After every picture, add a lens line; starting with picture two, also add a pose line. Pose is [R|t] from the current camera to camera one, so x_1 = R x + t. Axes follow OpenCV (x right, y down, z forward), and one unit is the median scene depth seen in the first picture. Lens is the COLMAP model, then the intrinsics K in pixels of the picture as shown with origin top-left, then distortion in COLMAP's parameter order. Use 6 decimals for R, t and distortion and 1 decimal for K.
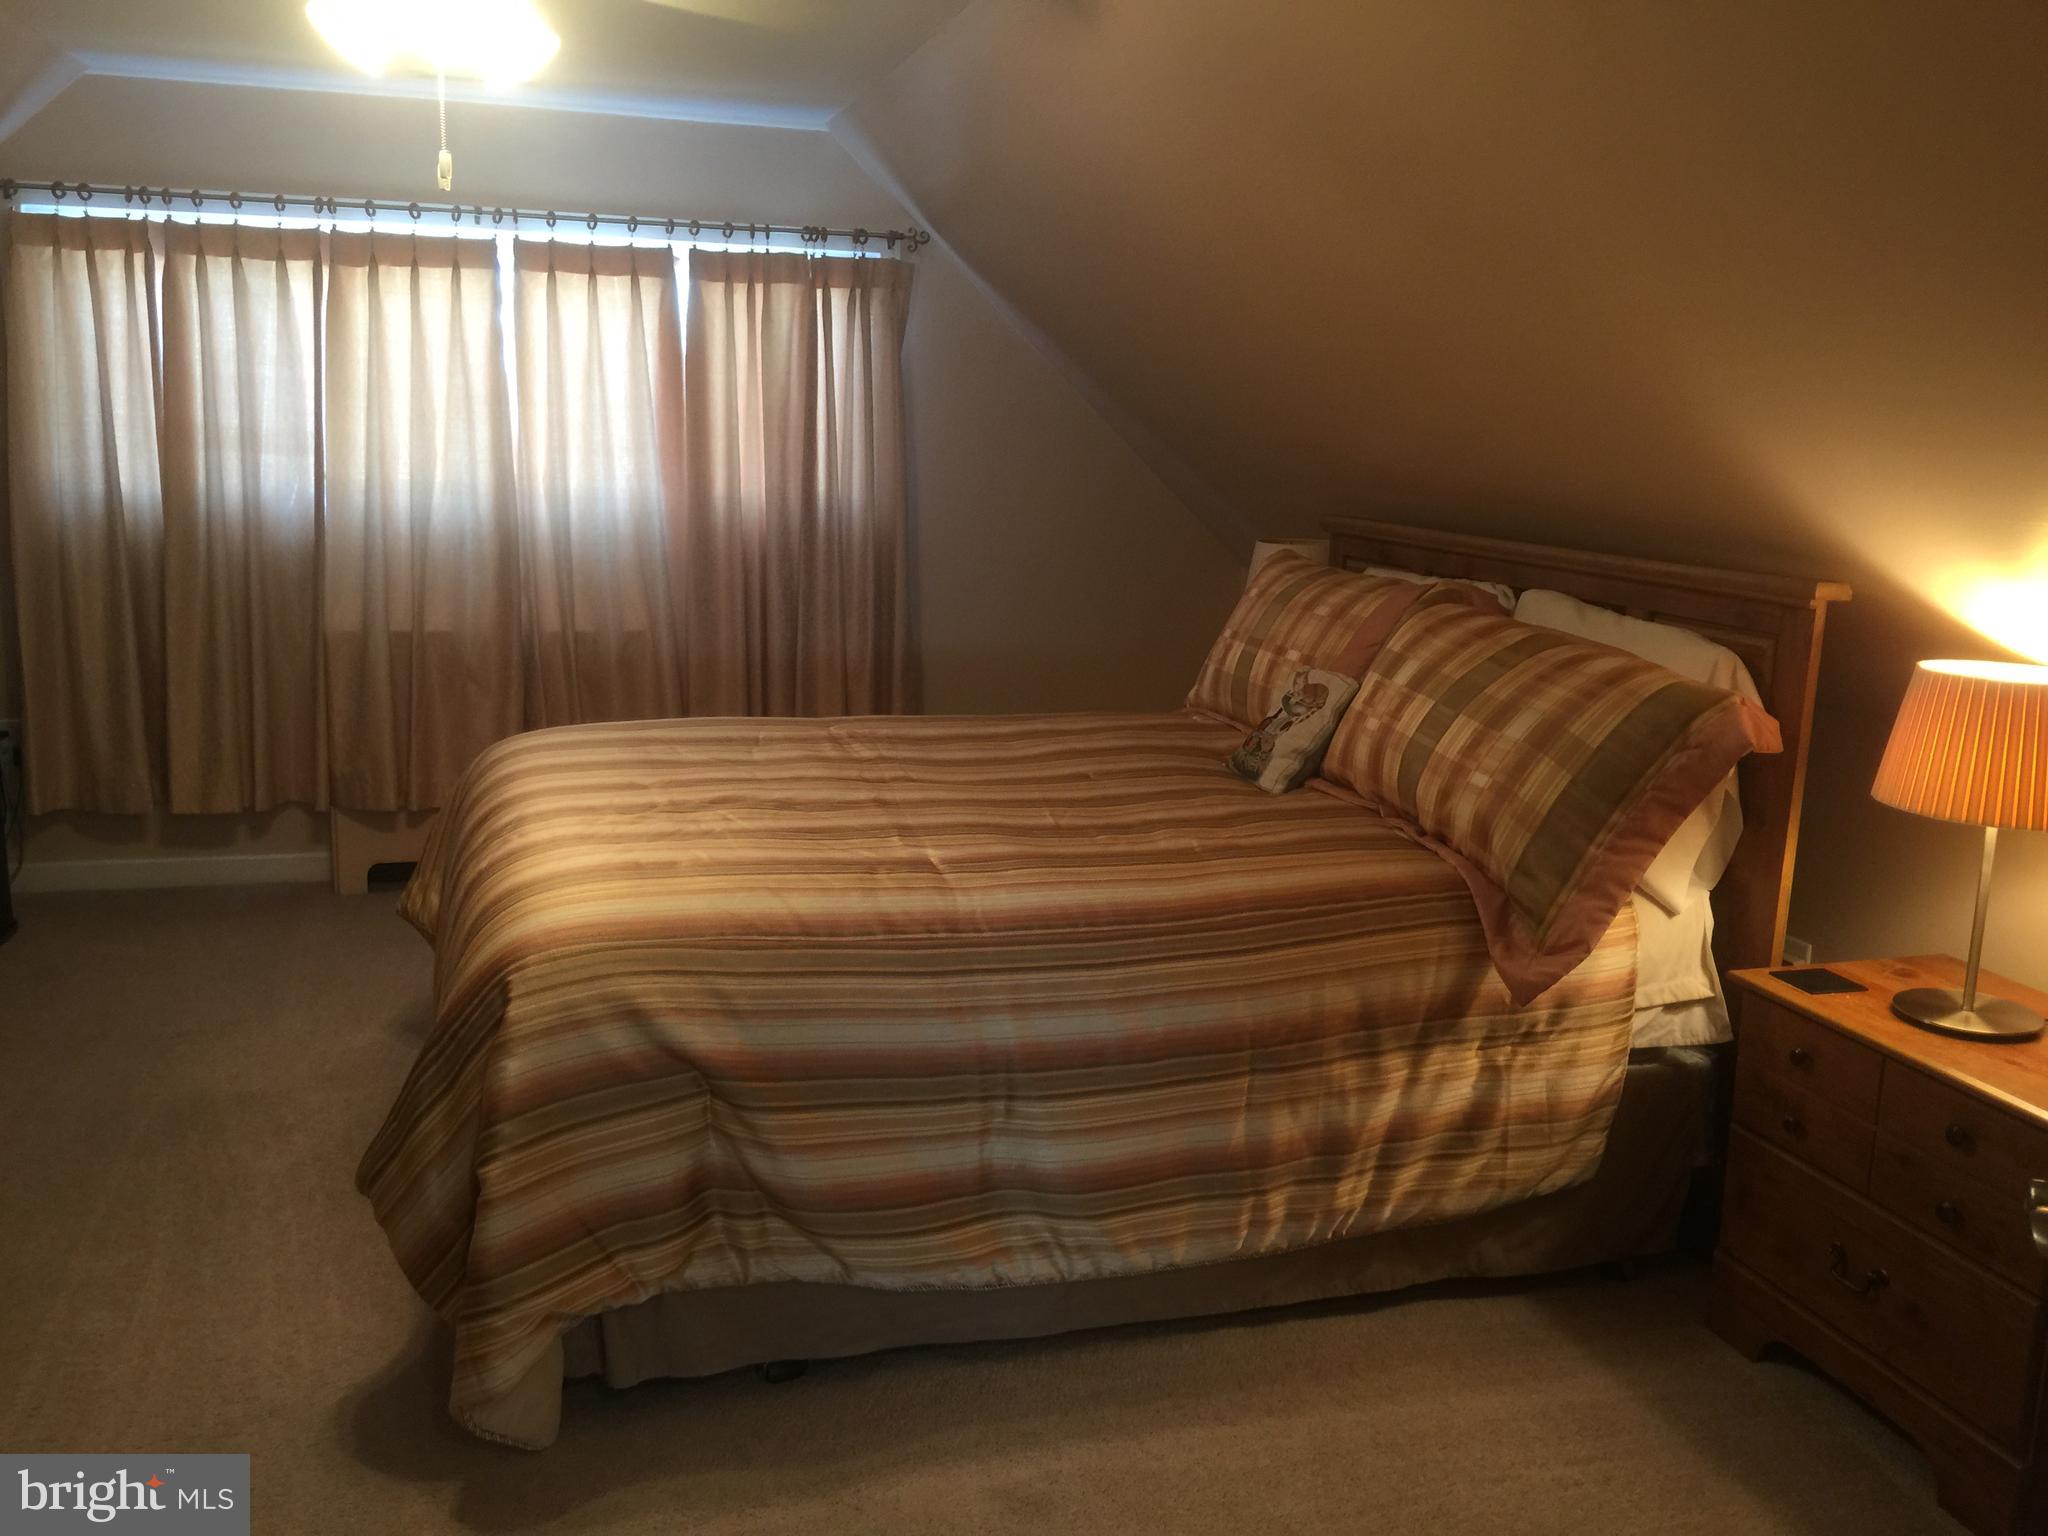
lens RADIAL K [[1720.1, 0, 1024.0], [0, 1720.1, 768.0], [0, 0, 1]] dist [0.090799, -0.141645]
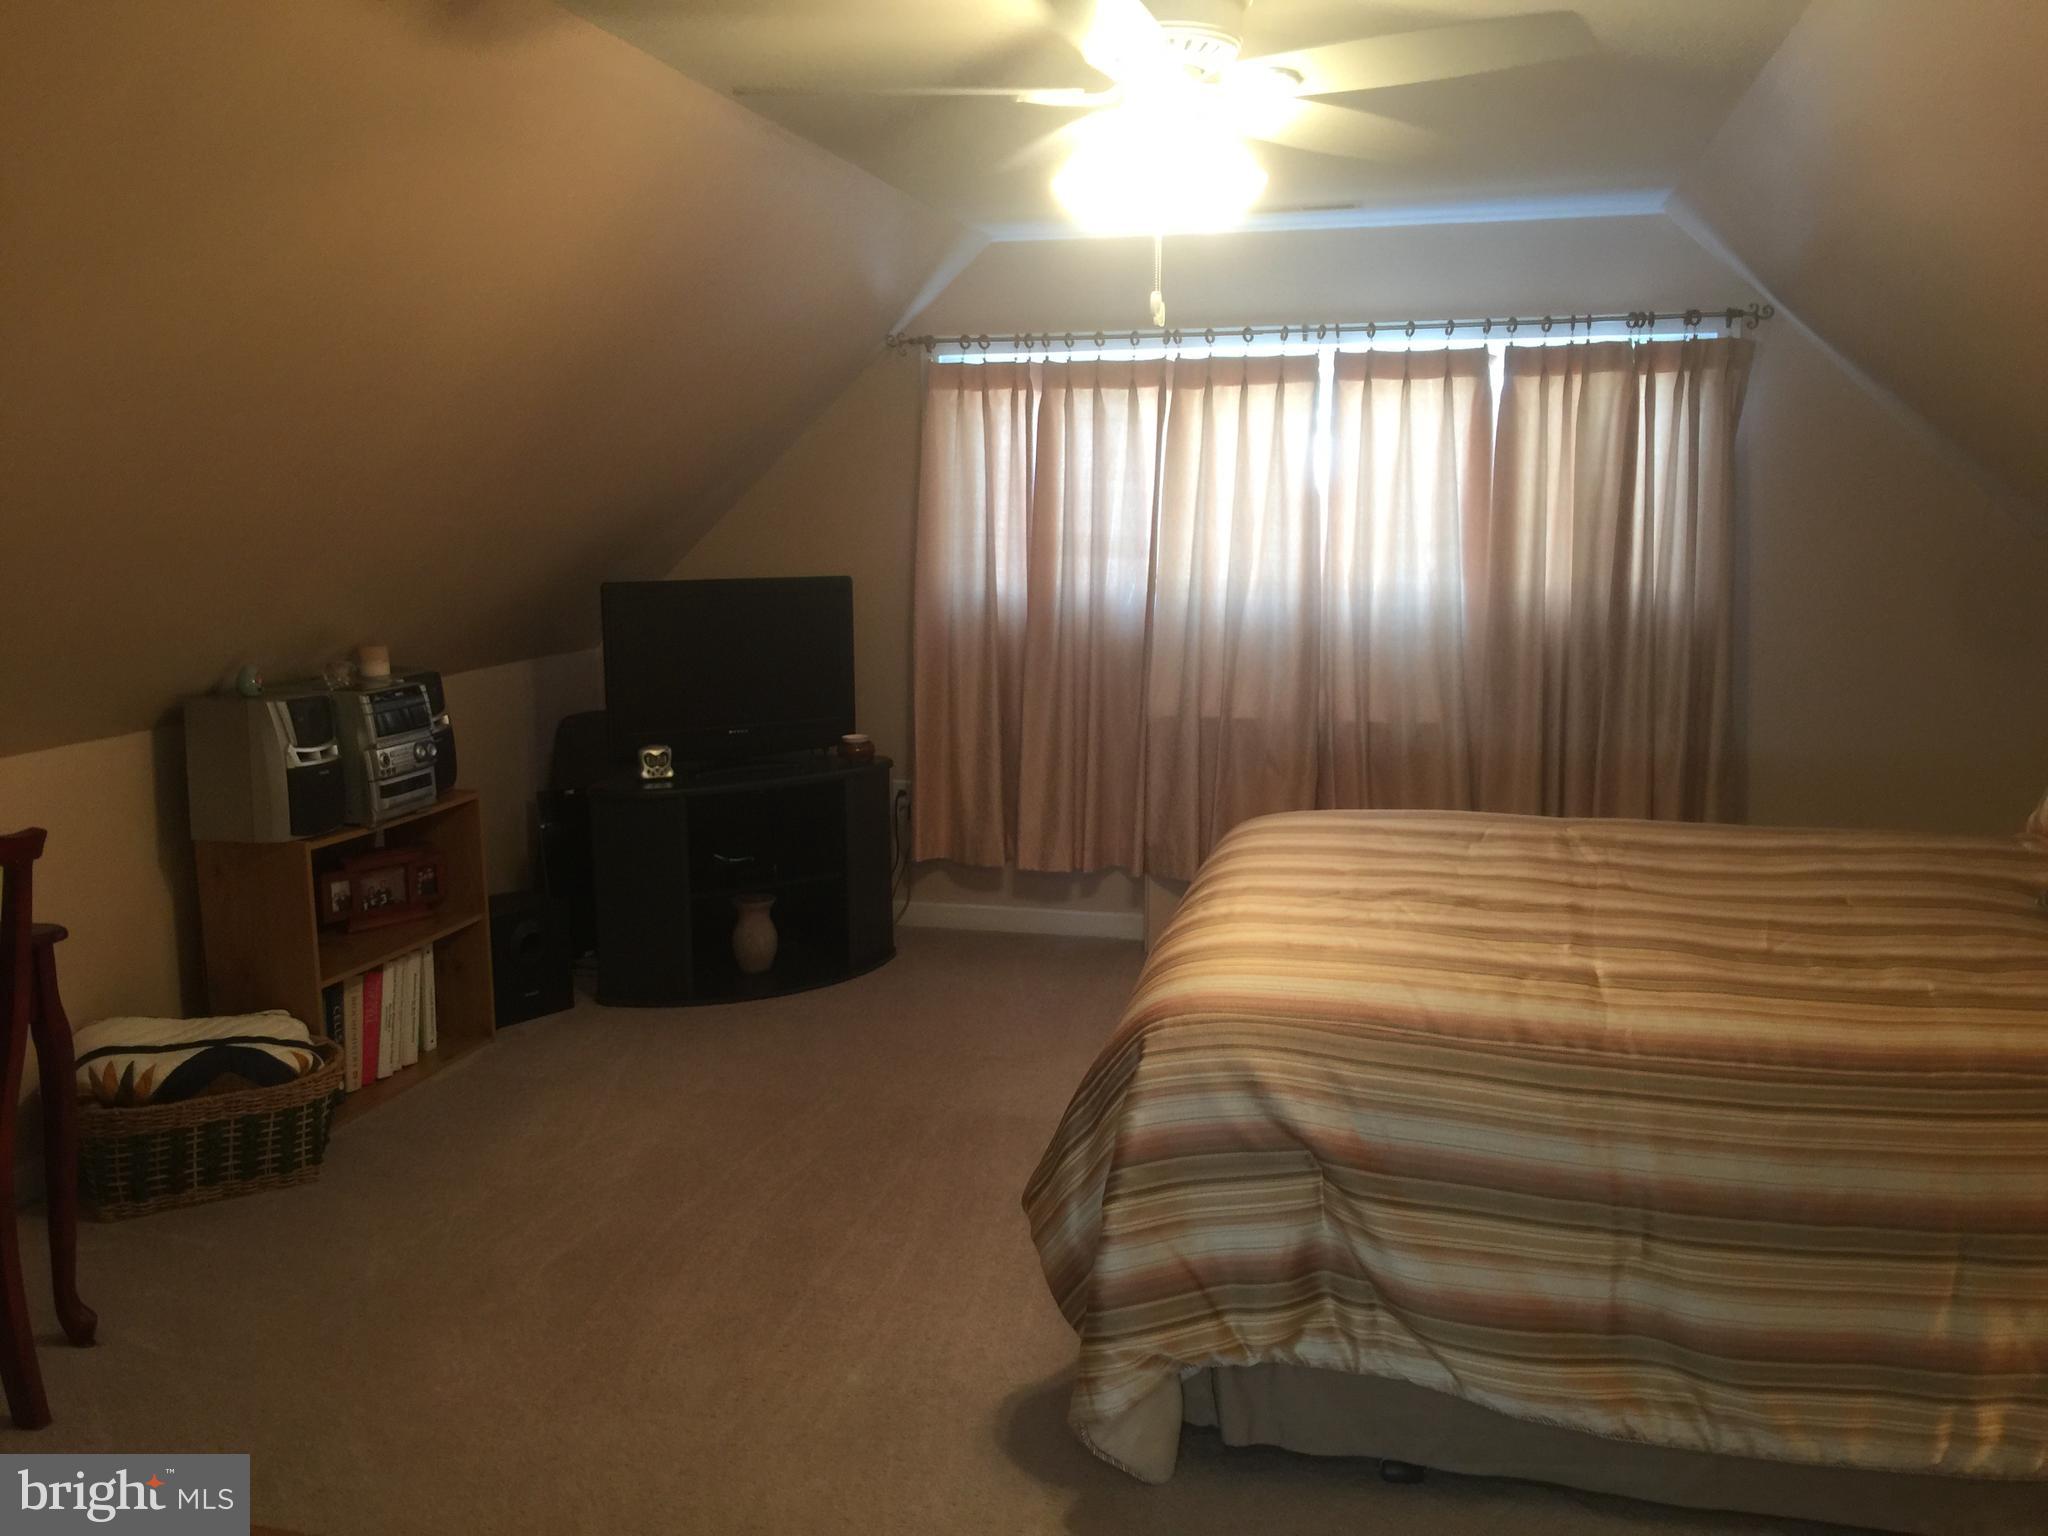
lens RADIAL K [[1742.1, 0, 1024.0], [0, 1742.1, 768.0], [0, 0, 1]] dist [0.049961, -0.093754]
pose [[0.862470, 0.045174, -0.504089, 0.127035], [-0.071780, 0.996858, -0.033479, -0.002988], [0.500993, 0.065058, 0.863003, 0.003900]]
